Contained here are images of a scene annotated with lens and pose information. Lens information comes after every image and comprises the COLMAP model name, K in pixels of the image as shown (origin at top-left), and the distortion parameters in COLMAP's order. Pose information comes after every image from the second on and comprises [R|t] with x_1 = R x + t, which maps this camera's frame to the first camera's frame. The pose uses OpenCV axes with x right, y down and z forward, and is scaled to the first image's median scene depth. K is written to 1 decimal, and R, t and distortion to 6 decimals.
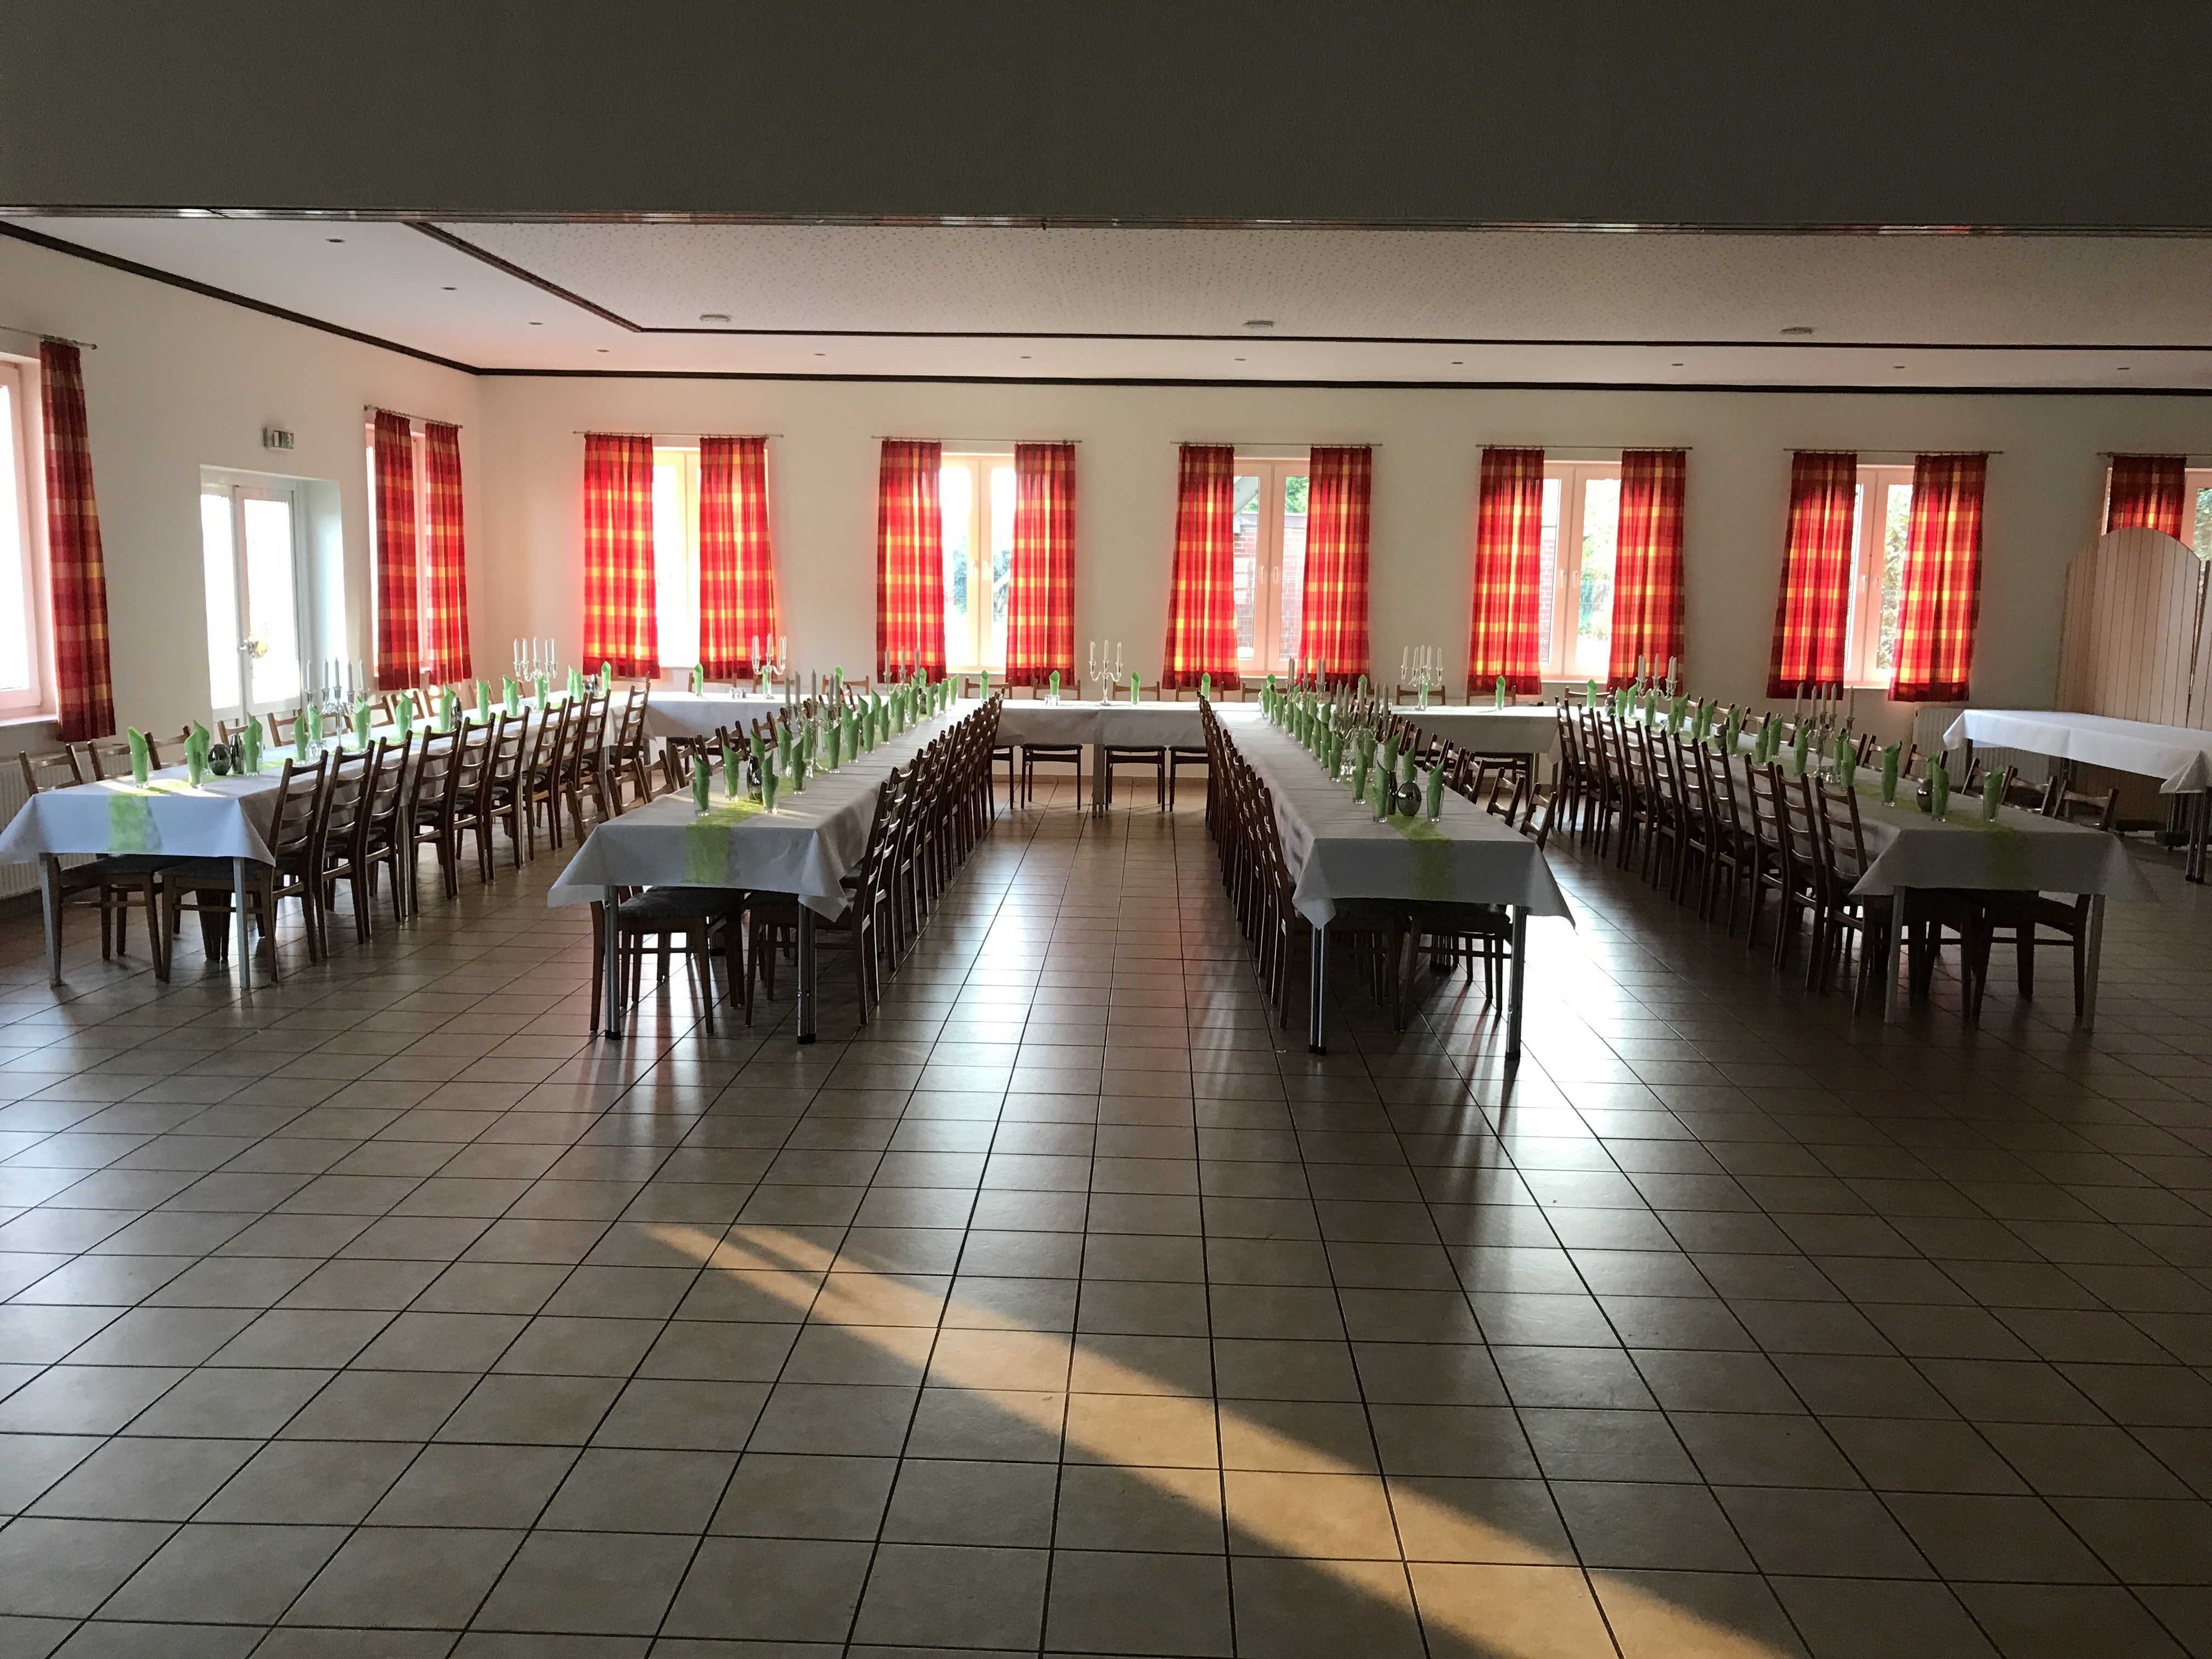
lens RADIAL K [[1803.5, 0, 1102.3], [0, 1803.5, 833.9], [0, 0, 1]] dist [0.019676, -0.002517]
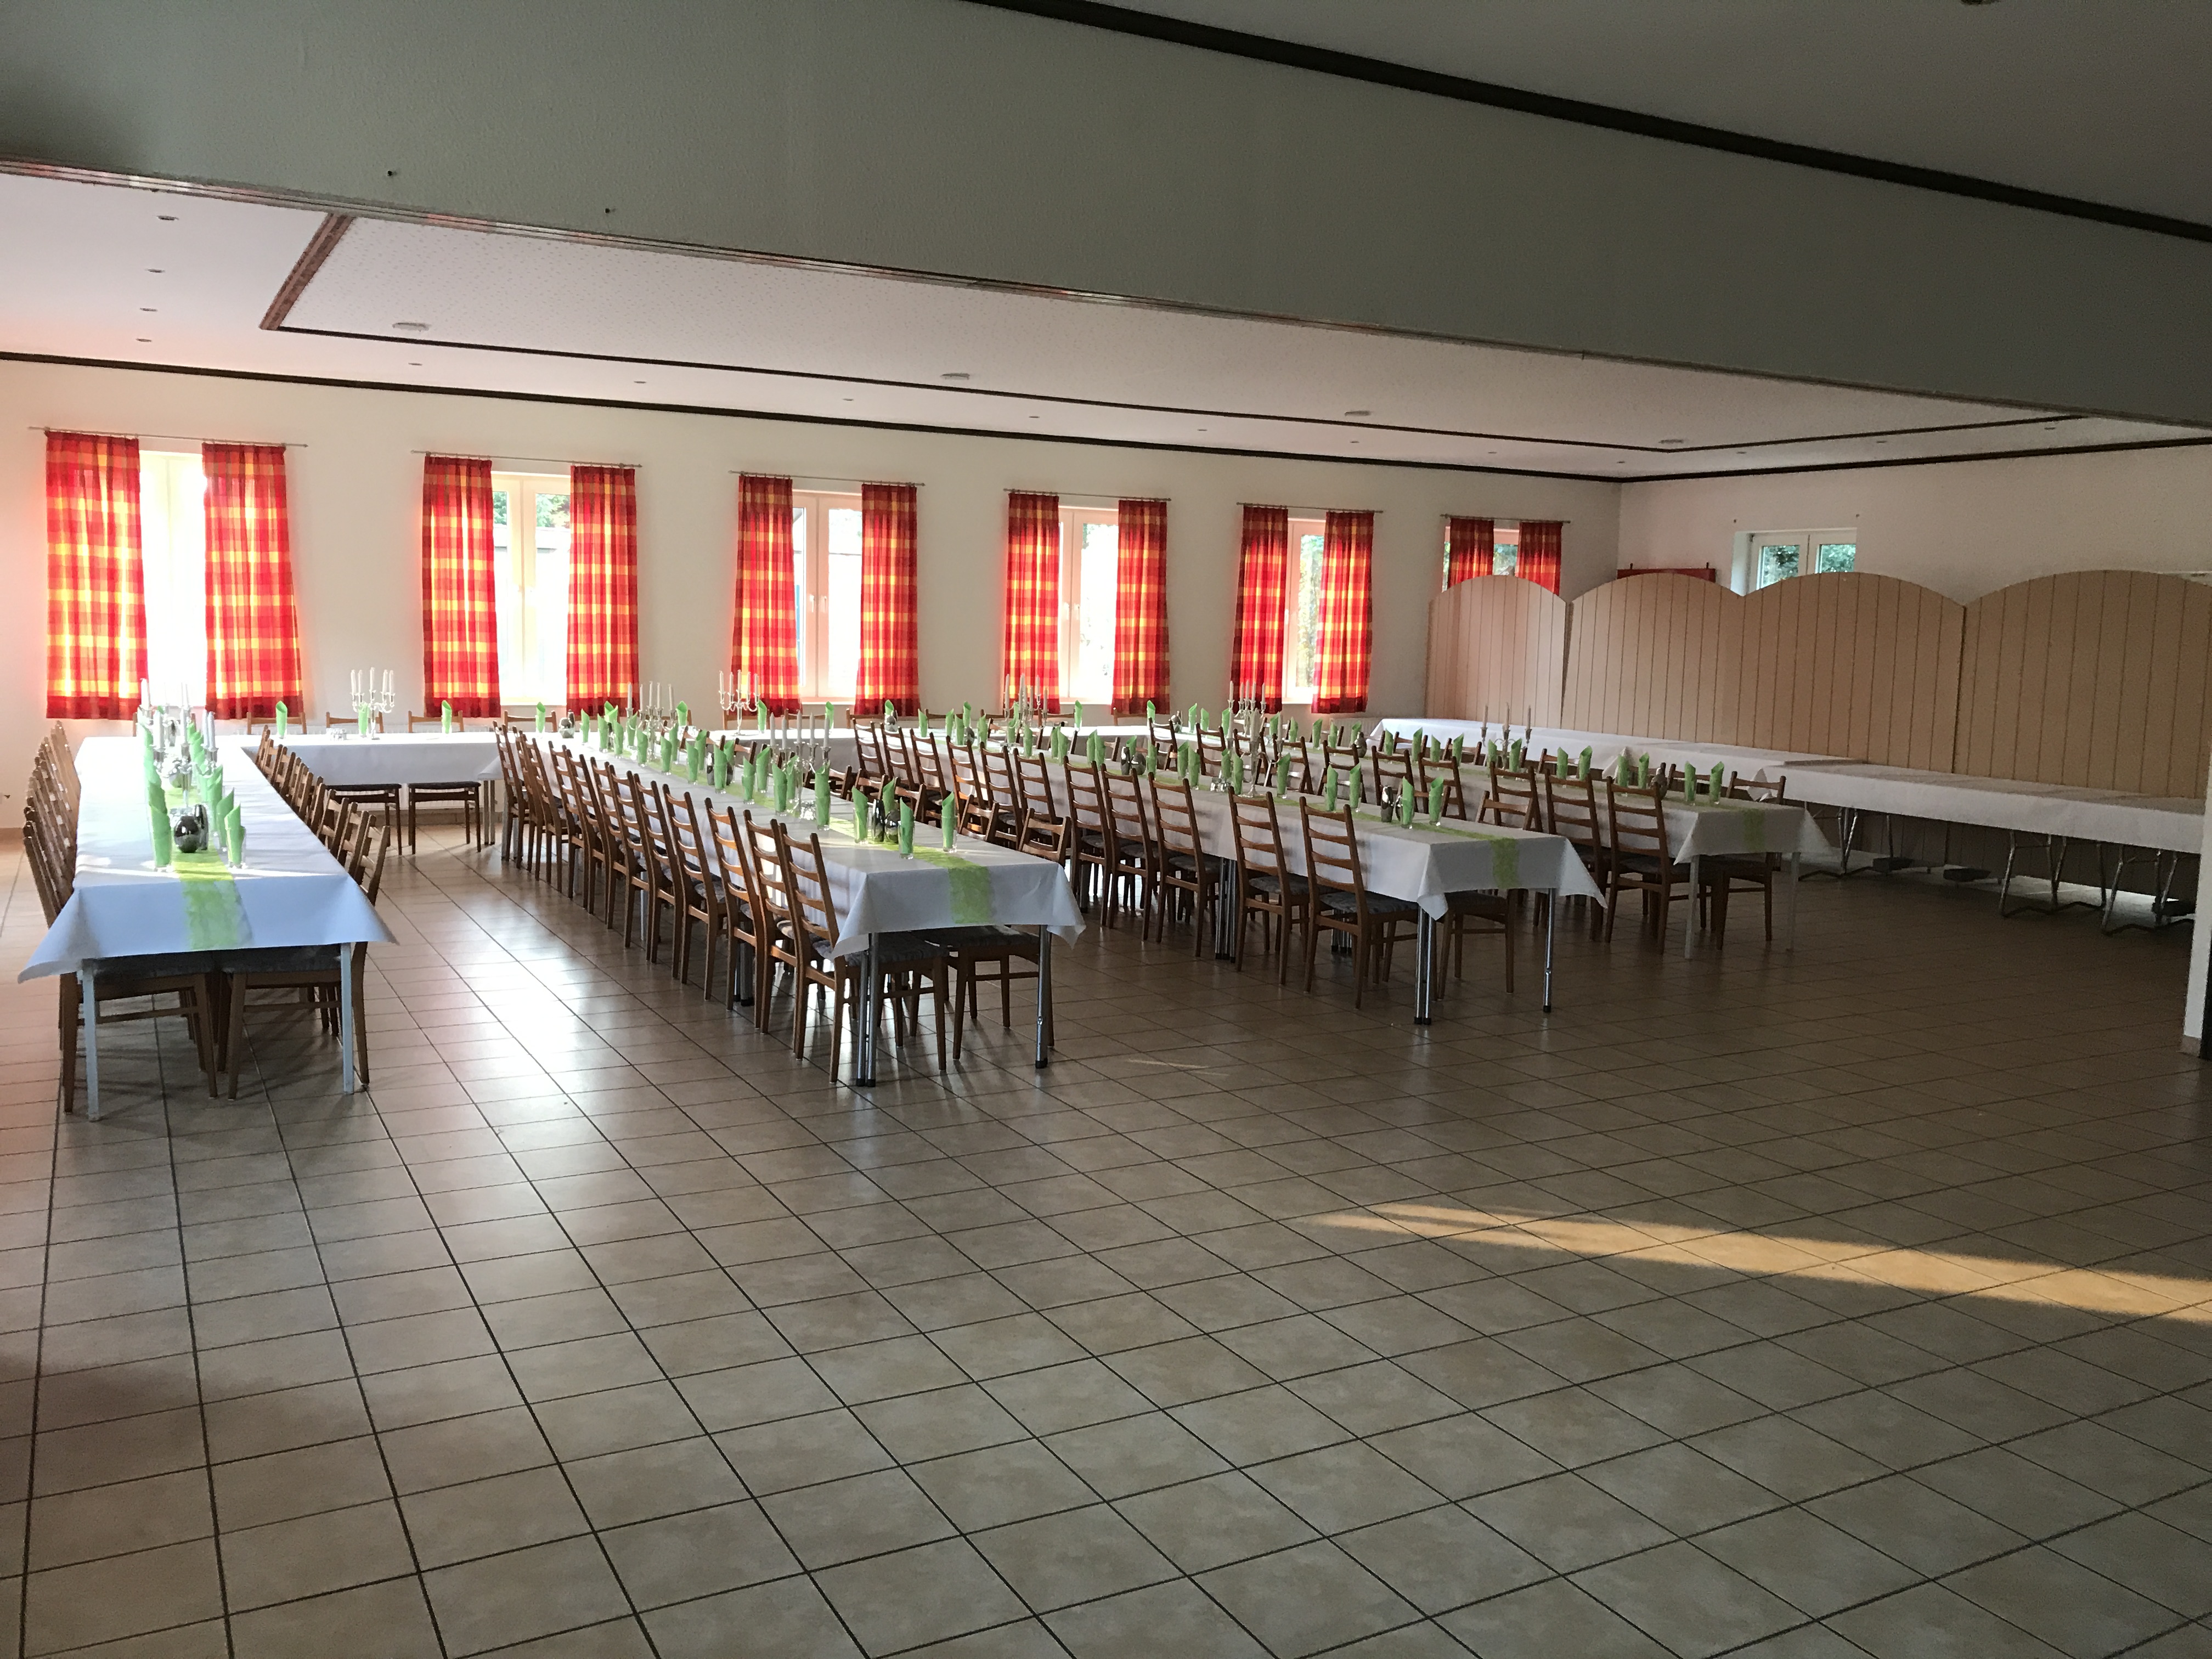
lens RADIAL K [[1803.5, 0, 1104.0], [0, 1803.5, 831.2], [0, 0, 1]] dist [0.019676, -0.002517]
pose [[0.860126, -0.056621, 0.506929, -0.303153], [0.061763, 0.998068, 0.006681, -0.011955], [-0.506329, 0.025563, 0.861962, 0.034604]]
